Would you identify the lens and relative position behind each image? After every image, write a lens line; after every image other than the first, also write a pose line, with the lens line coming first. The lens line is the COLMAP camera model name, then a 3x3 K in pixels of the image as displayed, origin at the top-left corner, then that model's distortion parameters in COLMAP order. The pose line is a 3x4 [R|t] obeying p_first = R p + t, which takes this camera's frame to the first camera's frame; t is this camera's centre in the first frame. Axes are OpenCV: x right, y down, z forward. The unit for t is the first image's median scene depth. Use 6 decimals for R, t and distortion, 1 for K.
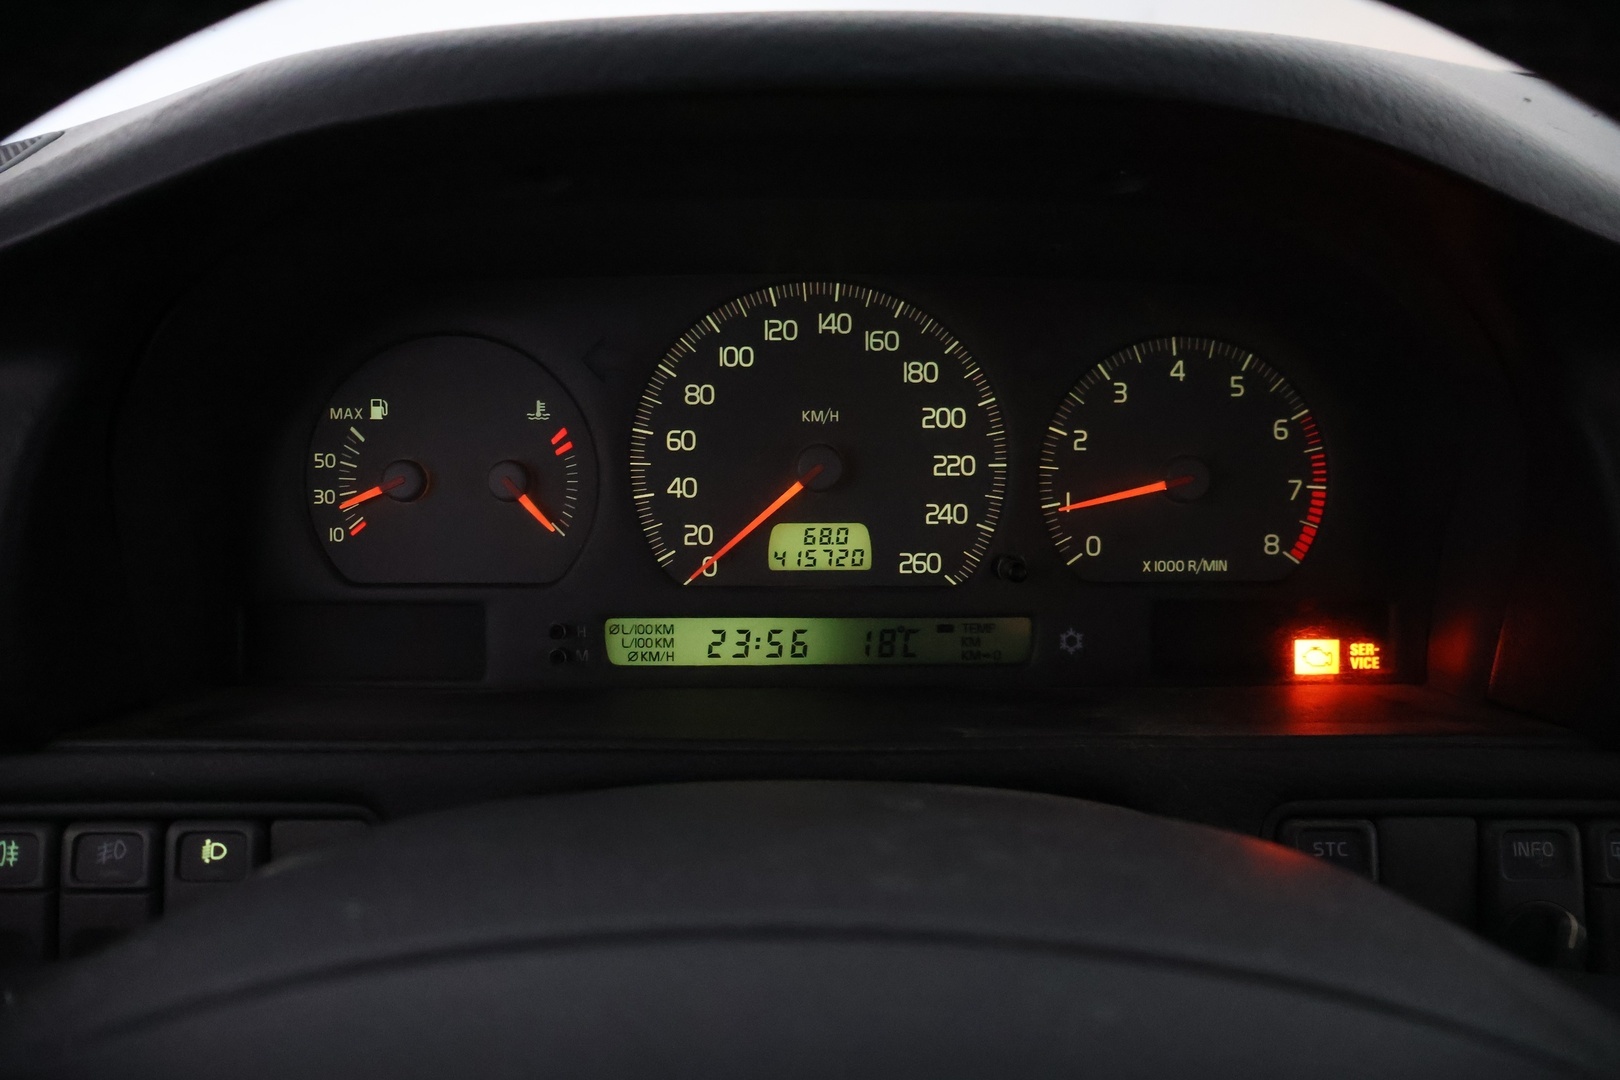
lens RADIAL K [[1348.5, 0, 812.2], [0, 1348.5, 534.5], [0, 0, 1]] dist [-0.015341, 0.006876]
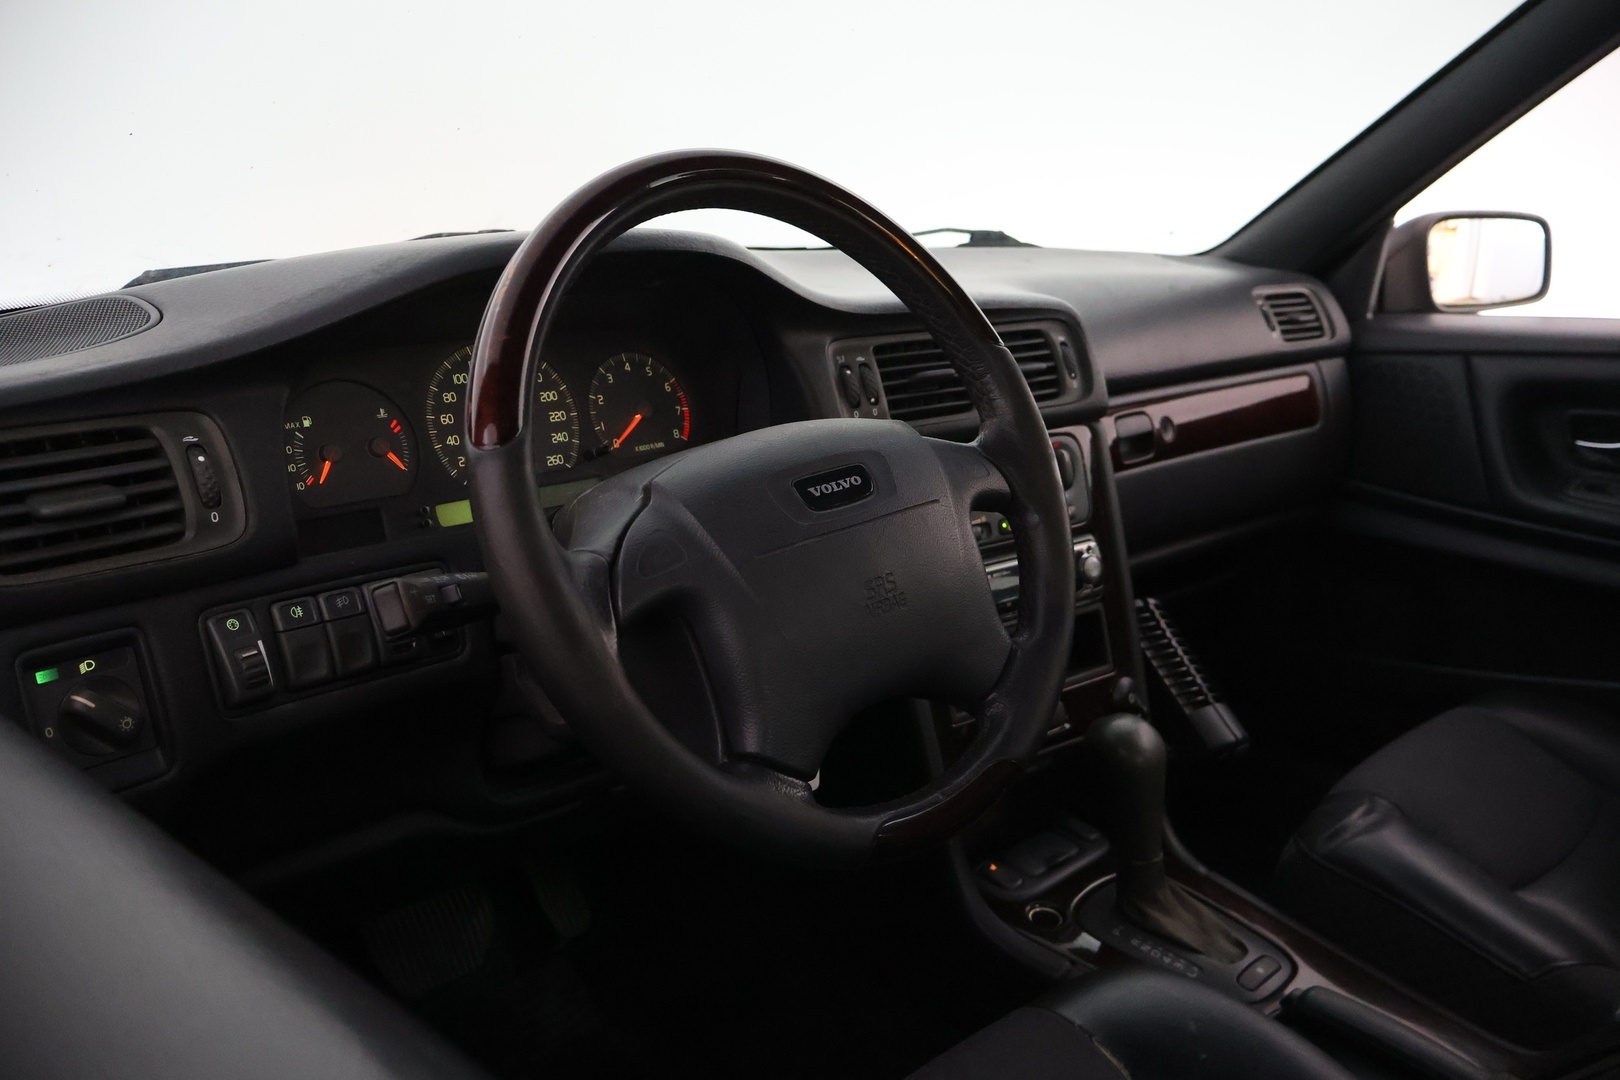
lens RADIAL K [[1351.0, 0, 811.5], [0, 1351.0, 559.9], [0, 0, 1]] dist [-0.029878, -0.002754]
pose [[0.722175, -0.183103, 0.667035, -1.143291], [0.244987, 0.969526, 0.000900, 0.285260], [-0.646873, 0.162765, 0.745026, -0.926068]]
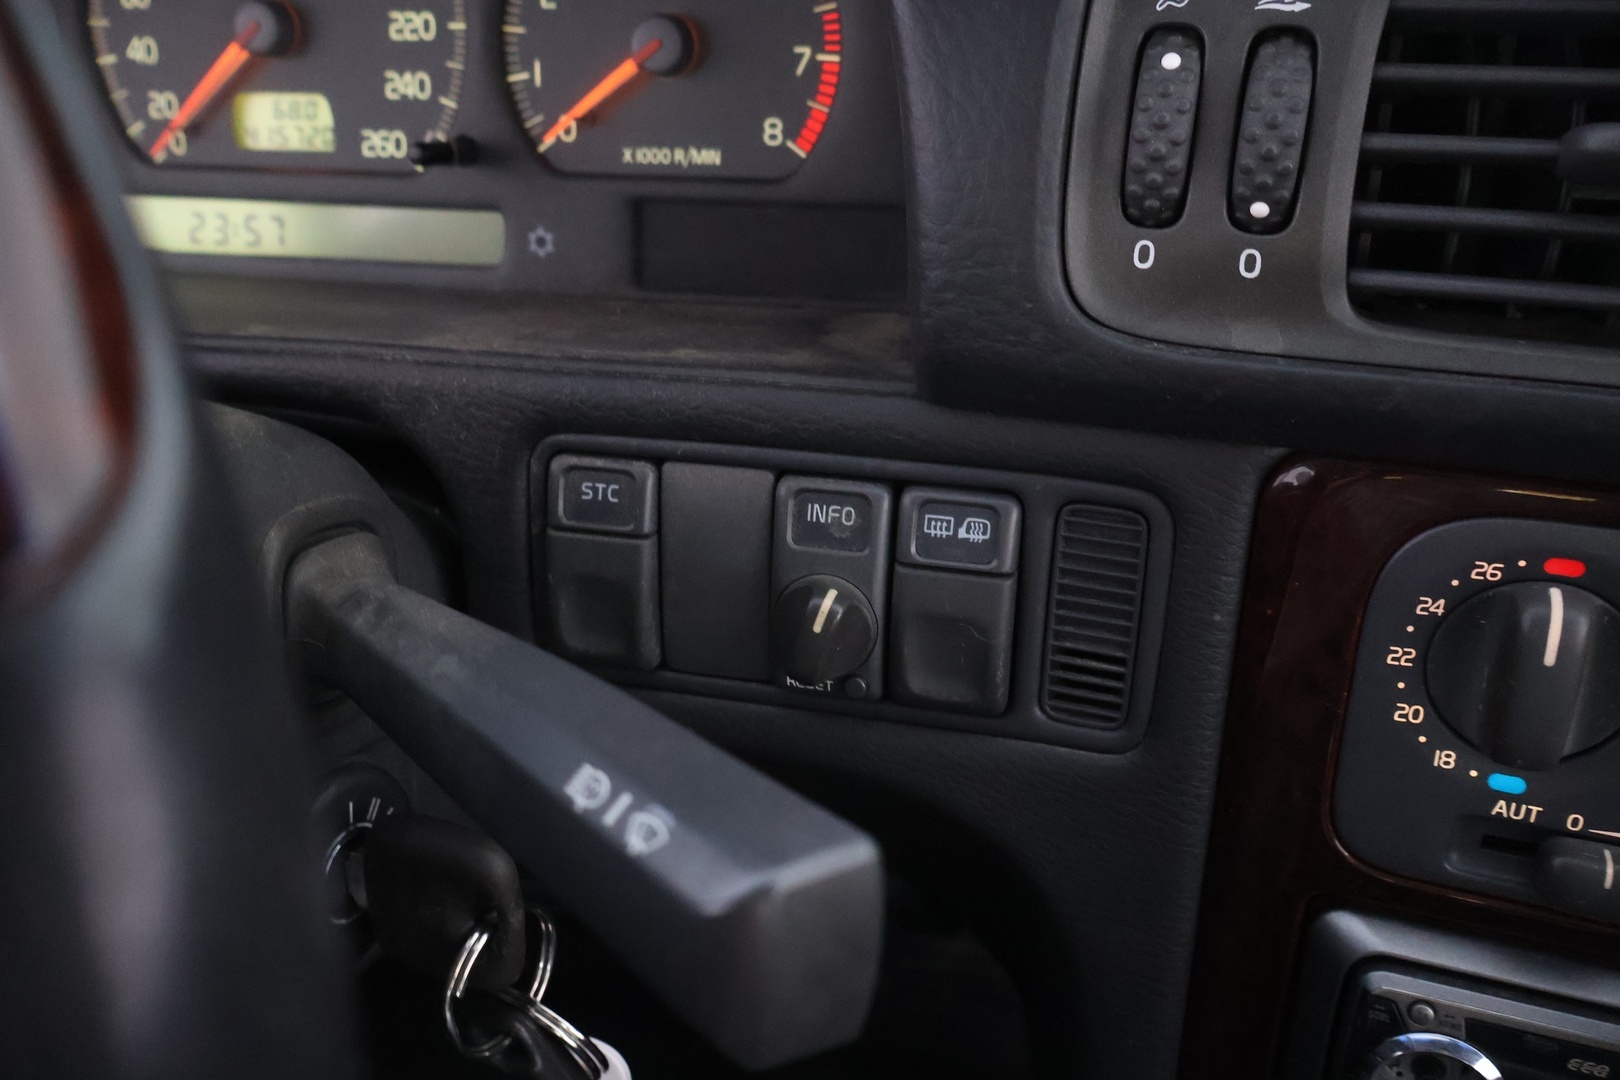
lens RADIAL K [[1374.1, 0, 800.8], [0, 1374.1, 533.0], [0, 0, 1]] dist [0.002139, -0.003163]
pose [[0.966185, 0.094022, -0.240095, 0.581809], [-0.026497, 0.962423, 0.270258, 0.015955], [0.256483, -0.254757, 0.932371, 0.171485]]
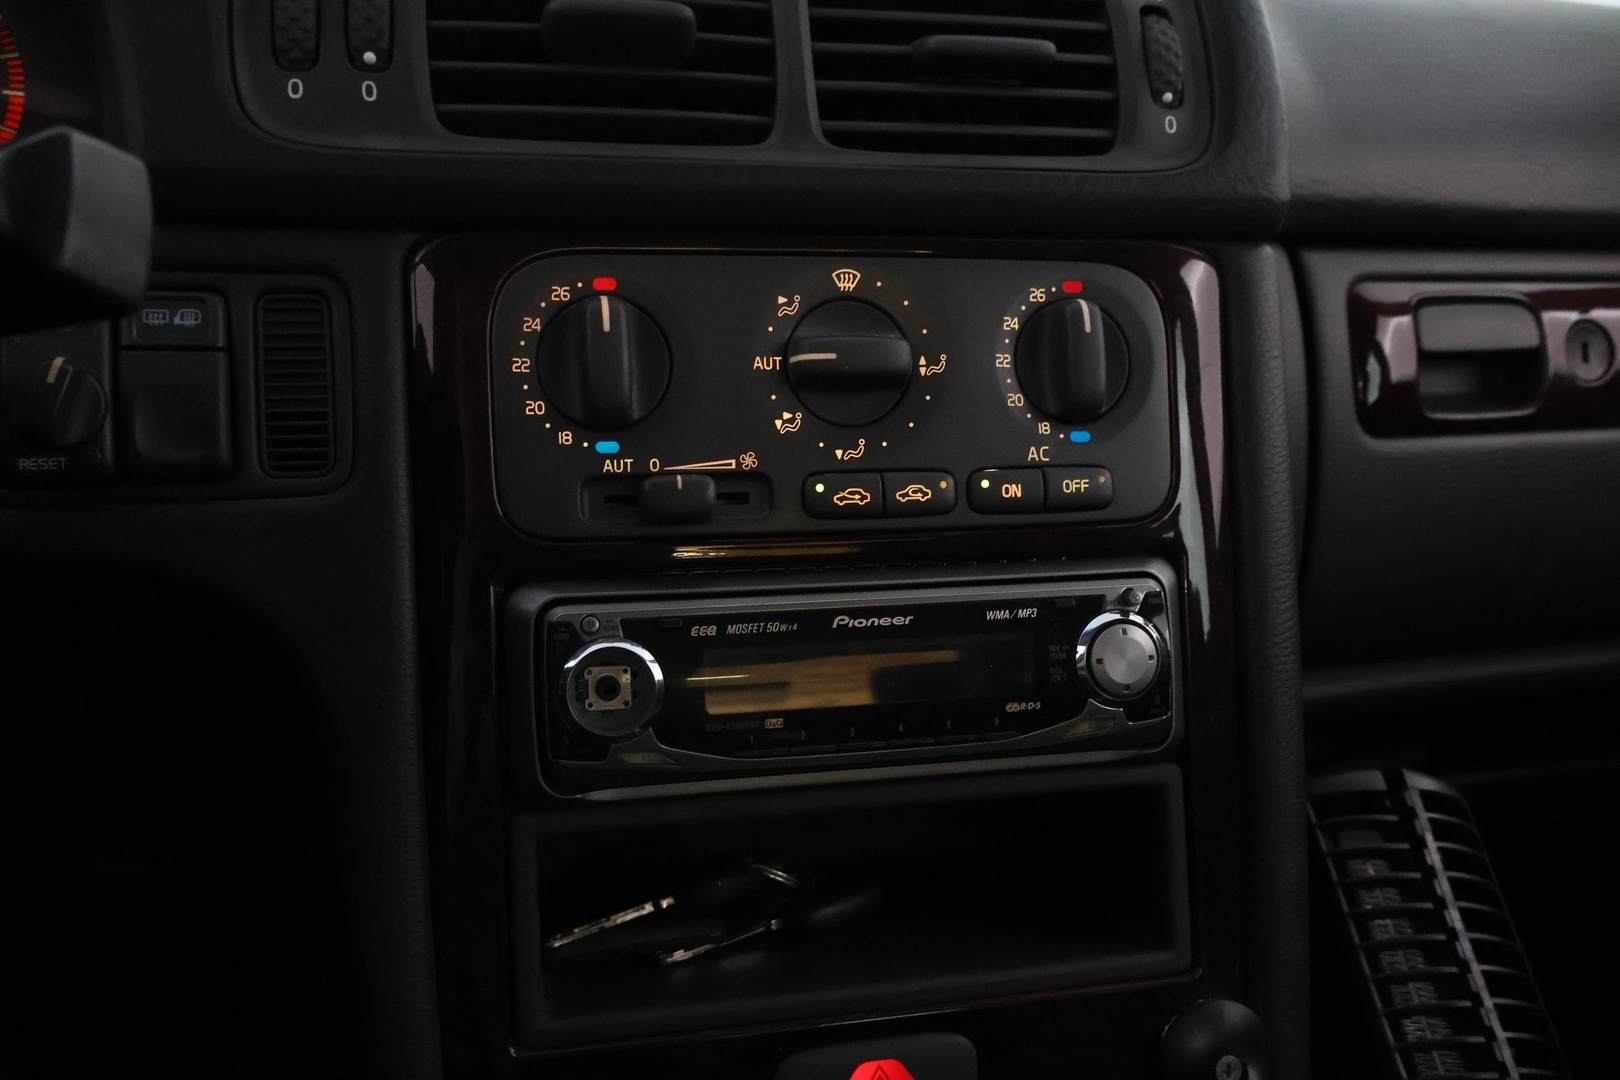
lens RADIAL K [[1348.5, 0, 812.2], [0, 1348.5, 534.5], [0, 0, 1]] dist [-0.015341, 0.006876]
pose [[0.942450, -0.049731, 0.330628, 0.584055], [0.090622, 0.989855, -0.109429, 0.439979], [-0.321832, 0.133093, 0.937396, -0.050137]]
